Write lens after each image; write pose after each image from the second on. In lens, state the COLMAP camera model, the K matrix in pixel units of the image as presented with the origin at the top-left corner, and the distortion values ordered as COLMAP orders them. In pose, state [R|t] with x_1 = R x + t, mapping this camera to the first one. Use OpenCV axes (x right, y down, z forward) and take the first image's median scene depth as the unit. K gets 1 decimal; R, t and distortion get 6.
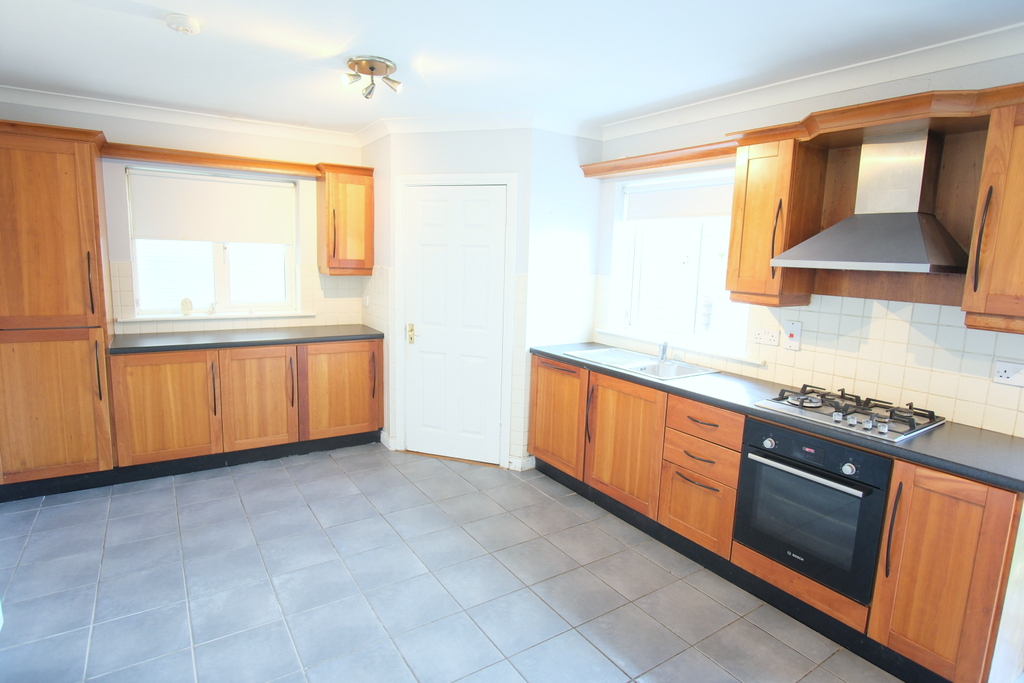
lens RADIAL K [[552.7, 0, 512.0], [0, 552.7, 341.5], [0, 0, 1]] dist [-0.000963, -0.000286]
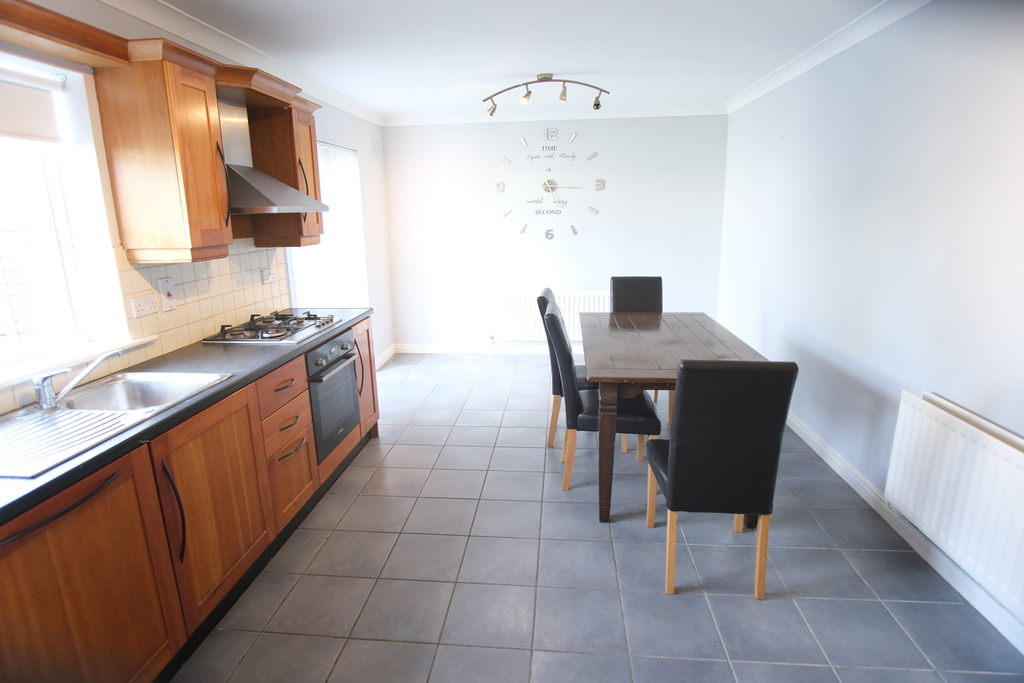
lens RADIAL K [[552.7, 0, 512.0], [0, 552.7, 341.5], [0, 0, 1]] dist [-0.000963, -0.000286]
pose [[-0.779355, -0.159720, 0.605884, -0.456715], [0.100420, 0.922628, 0.372389, -0.208130], [-0.618484, 0.351066, -0.703015, 1.259669]]
